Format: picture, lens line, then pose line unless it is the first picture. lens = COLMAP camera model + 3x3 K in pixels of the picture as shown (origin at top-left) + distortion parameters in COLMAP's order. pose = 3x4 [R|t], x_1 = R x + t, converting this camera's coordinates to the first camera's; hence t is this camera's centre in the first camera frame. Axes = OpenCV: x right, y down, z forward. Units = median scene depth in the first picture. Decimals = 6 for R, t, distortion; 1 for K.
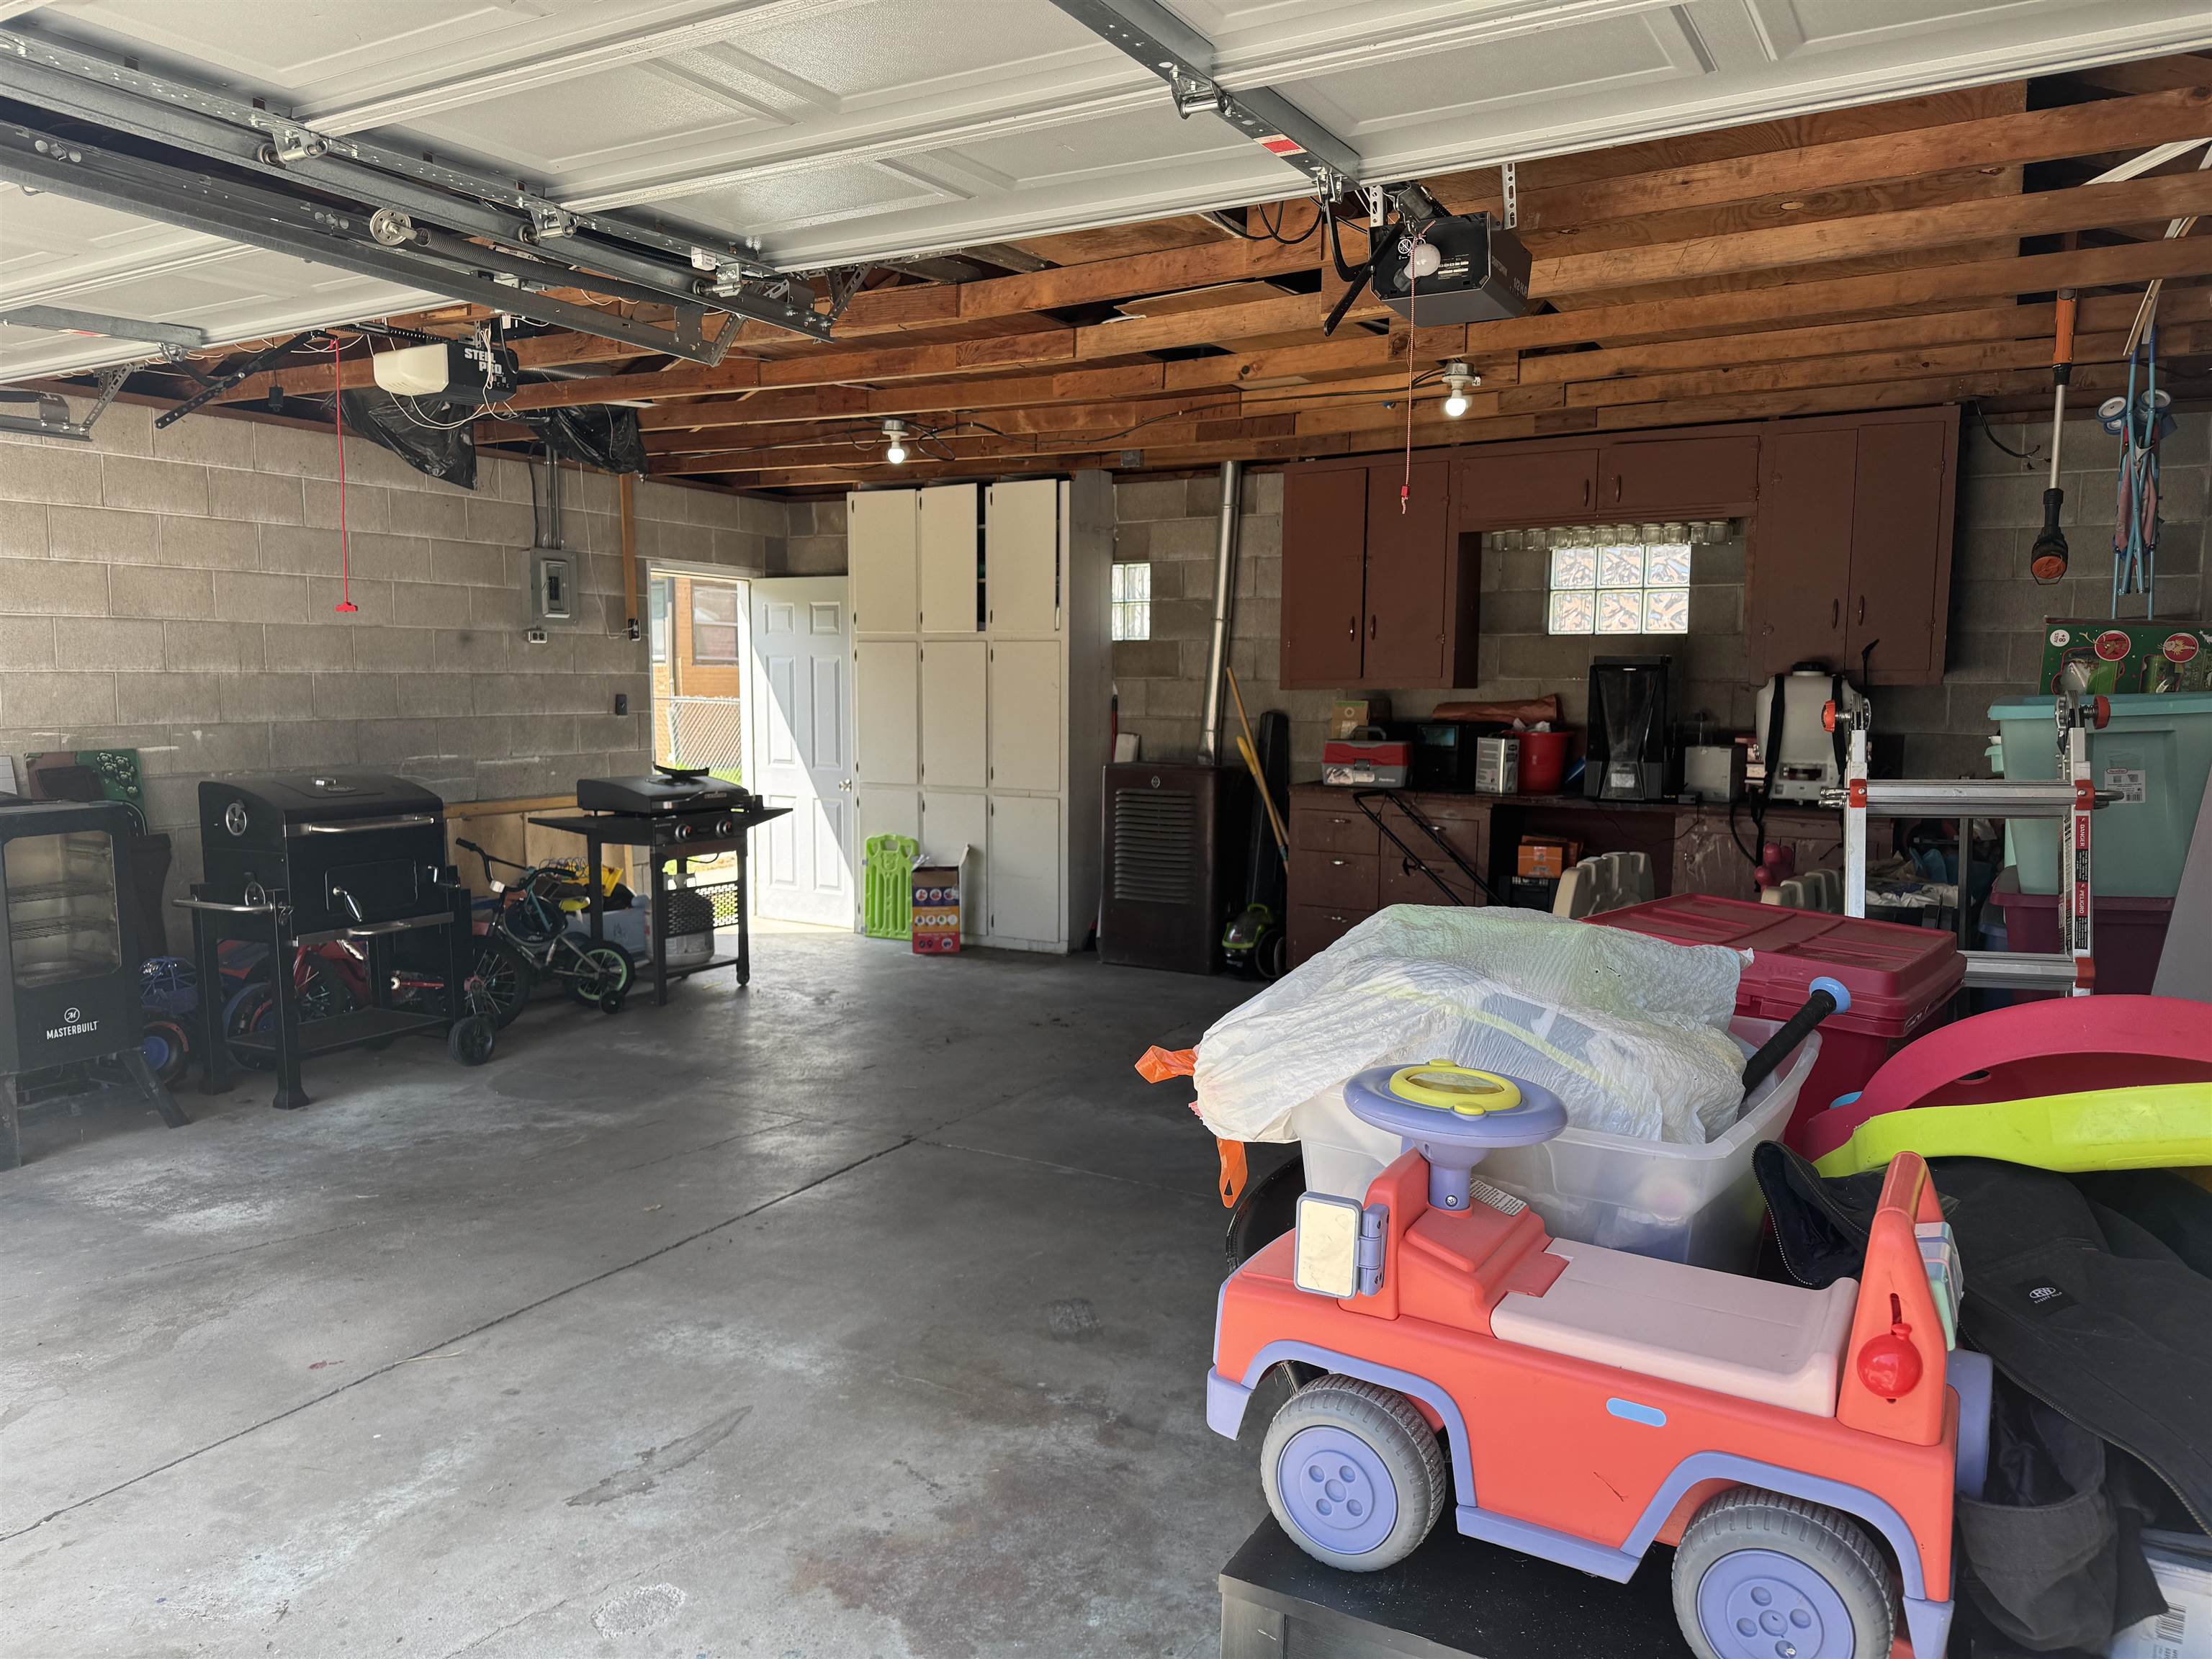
lens RADIAL K [[1598.7, 0, 1125.9], [0, 1598.7, 871.7], [0, 0, 1]] dist [0.071352, -0.098159]
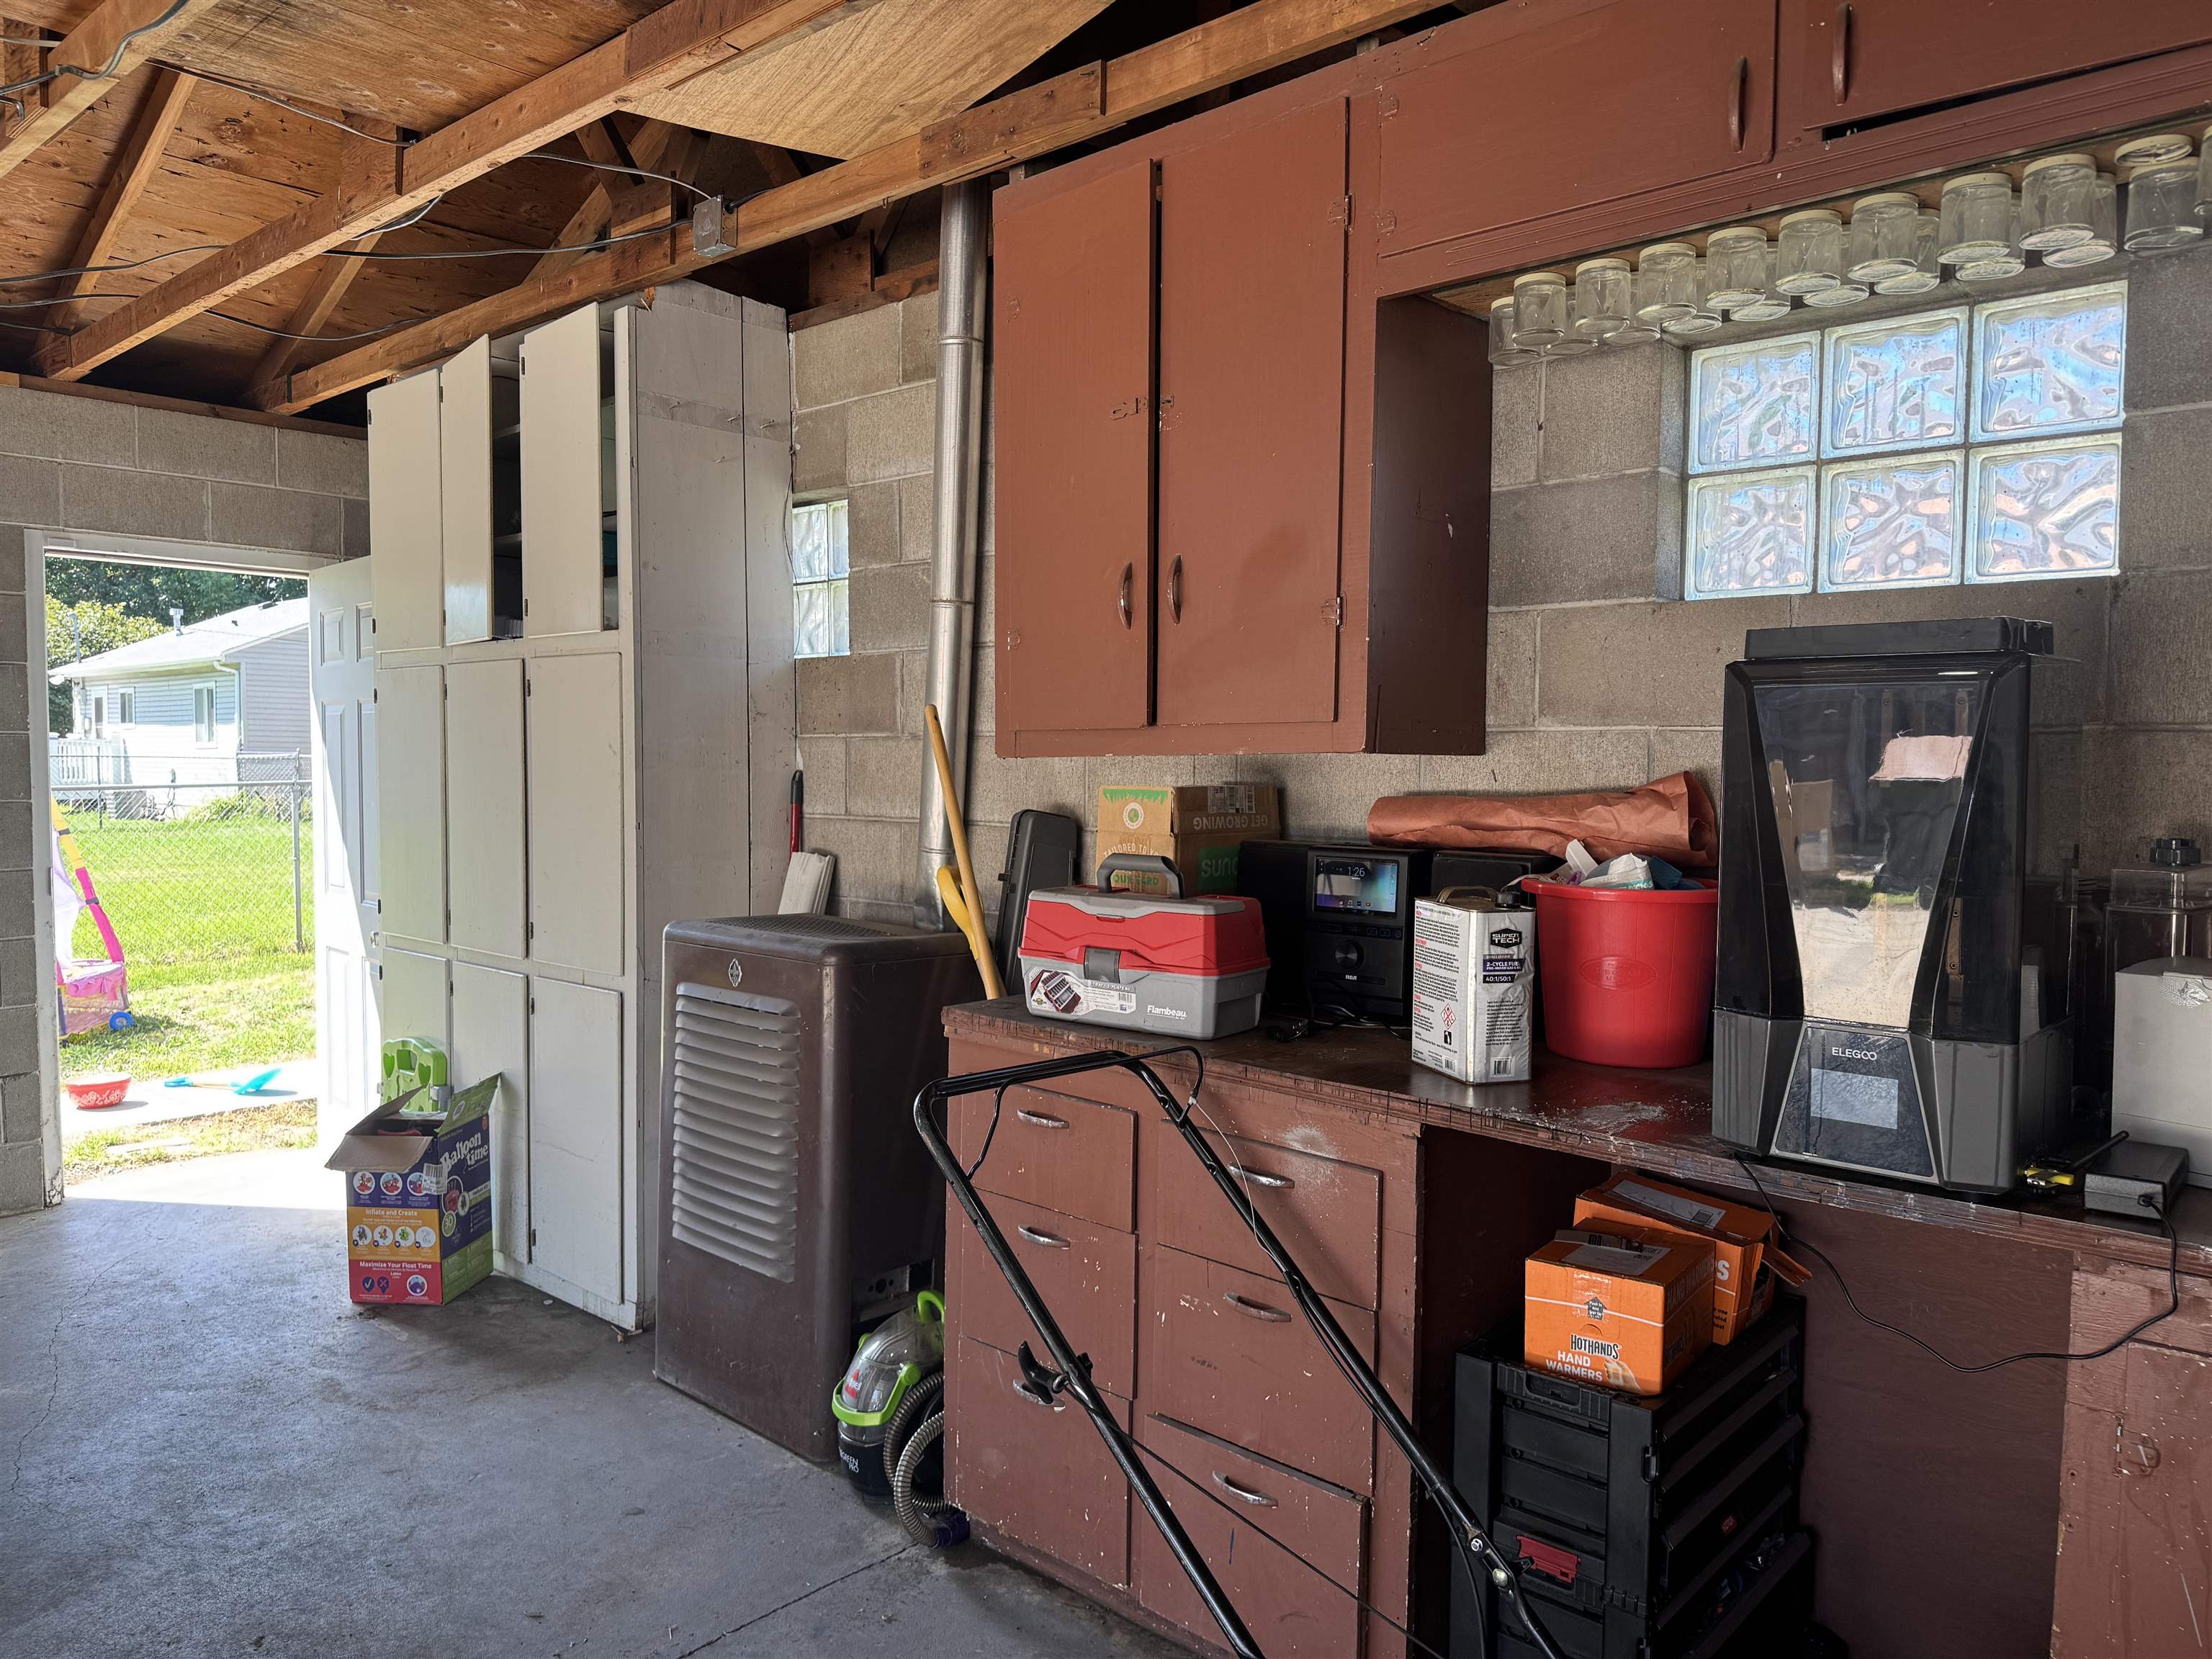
lens RADIAL K [[1598.7, 0, 1114.7], [0, 1598.7, 836.1], [0, 0, 1]] dist [0.071352, -0.098159]
pose [[0.973369, 0.010996, -0.228981, 0.222504], [-0.027195, 0.997335, -0.067707, -0.068940], [0.227626, 0.072131, 0.971073, 0.630254]]
